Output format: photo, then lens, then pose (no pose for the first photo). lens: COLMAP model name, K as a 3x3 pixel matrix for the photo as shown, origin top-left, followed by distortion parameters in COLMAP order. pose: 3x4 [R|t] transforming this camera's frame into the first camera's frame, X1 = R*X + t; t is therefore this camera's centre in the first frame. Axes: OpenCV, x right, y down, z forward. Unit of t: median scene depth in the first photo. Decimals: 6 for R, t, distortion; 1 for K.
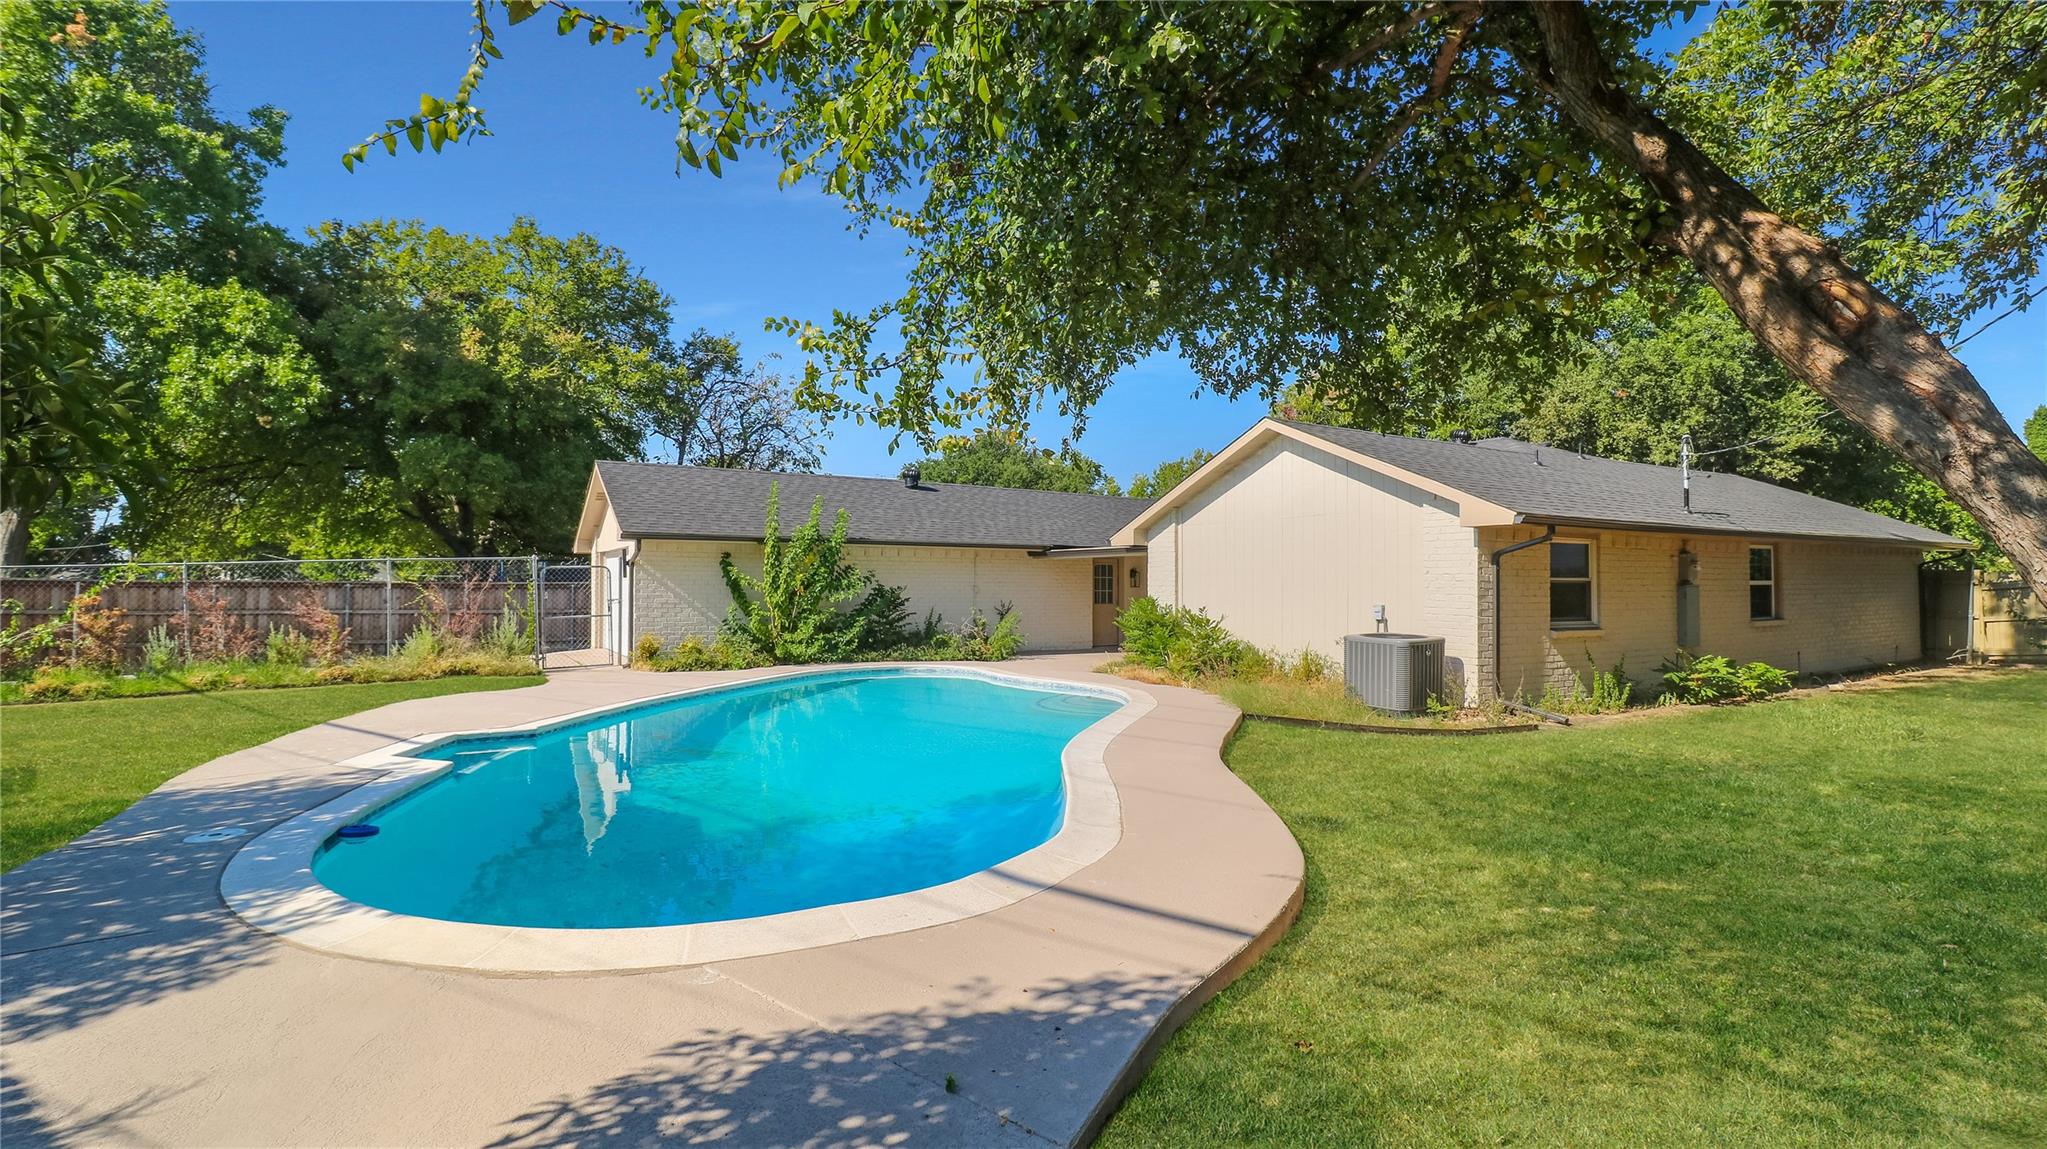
lens RADIAL K [[921.6, 0, 1028.0], [0, 921.6, 597.7], [0, 0, 1]] dist [0.000516, -0.016952]
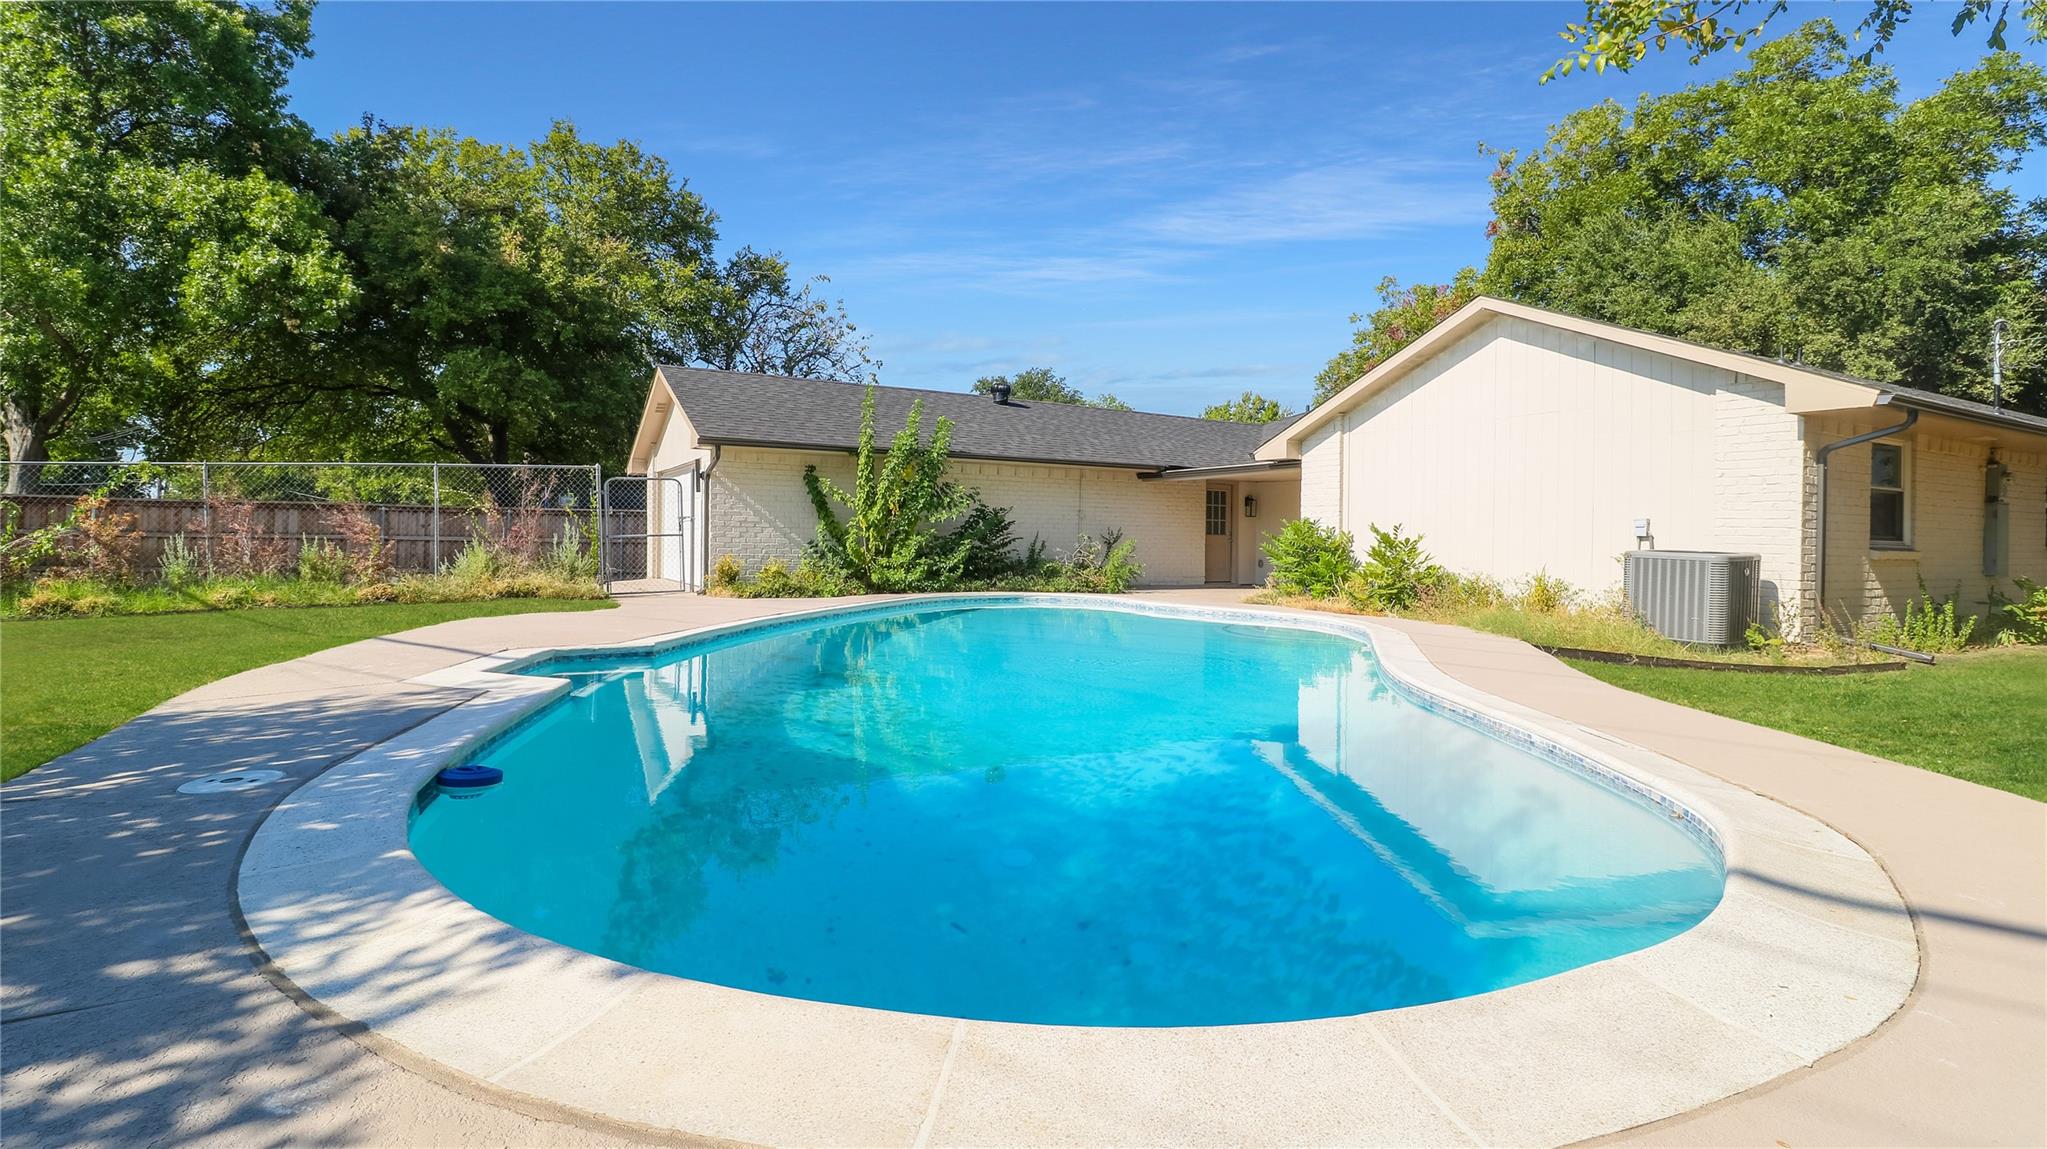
lens RADIAL K [[937.4, 0, 1023.5], [0, 937.4, 574.5], [0, 0, 1]] dist [-0.000049, -0.017682]
pose [[0.999508, 0.010834, -0.029420, -0.097749], [-0.010046, 0.999590, 0.026821, 0.028507], [0.029699, -0.026512, 0.999207, 0.112581]]
